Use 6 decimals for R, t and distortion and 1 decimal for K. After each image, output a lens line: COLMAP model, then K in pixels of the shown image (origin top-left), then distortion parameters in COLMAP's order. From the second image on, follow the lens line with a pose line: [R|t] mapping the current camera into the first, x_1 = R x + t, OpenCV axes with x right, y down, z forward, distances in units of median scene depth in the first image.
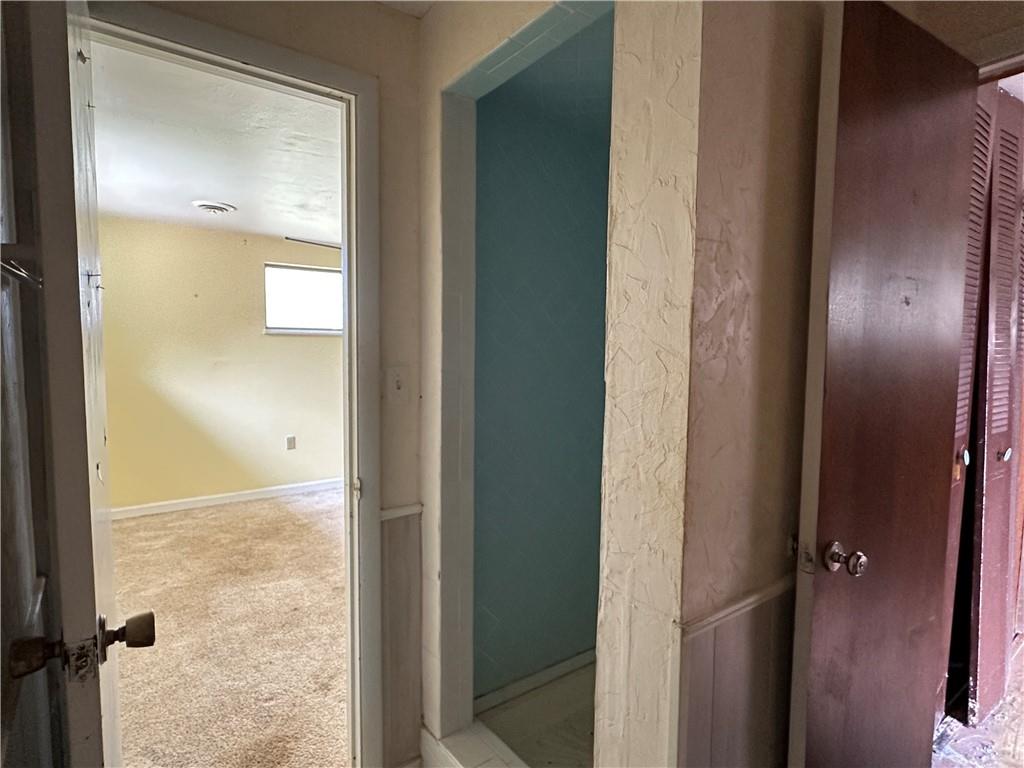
lens RADIAL K [[546.6, 0, 512.0], [0, 546.6, 384.0], [0, 0, 1]] dist [-0.000048, -0.000092]
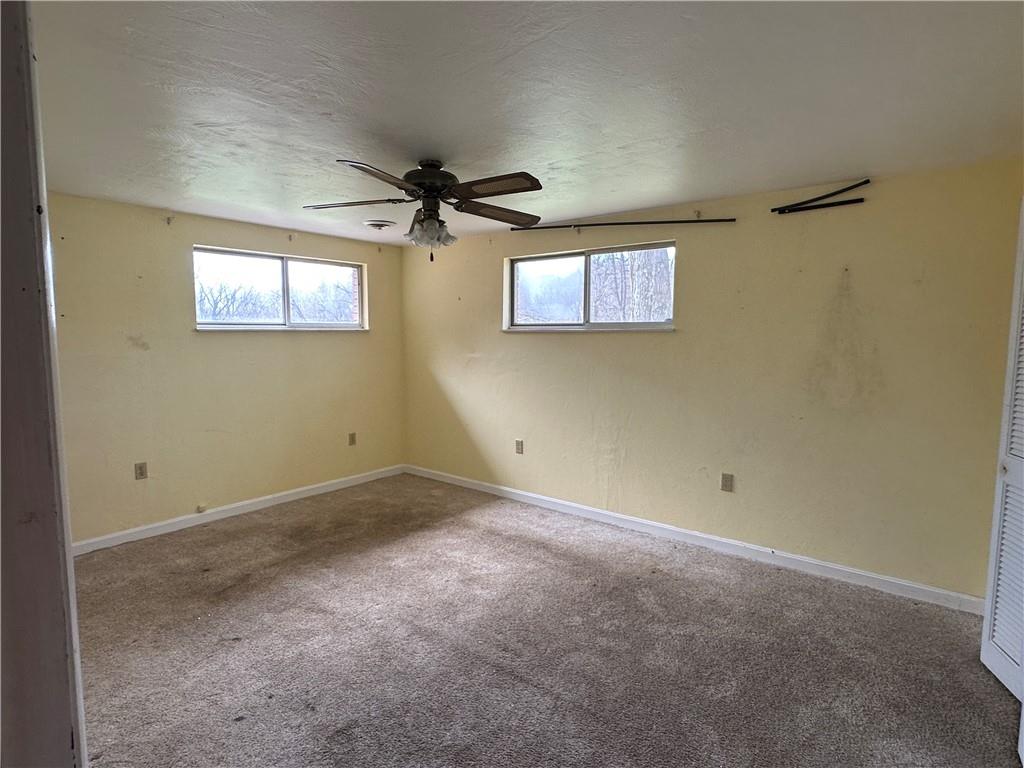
lens RADIAL K [[546.6, 0, 512.0], [0, 546.6, 384.0], [0, 0, 1]] dist [-0.000048, -0.000092]
pose [[0.256421, 0.080746, -0.963187, 0.532319], [-0.068738, 0.995505, 0.065156, -0.065800], [0.964118, 0.049500, 0.260819, 0.798040]]
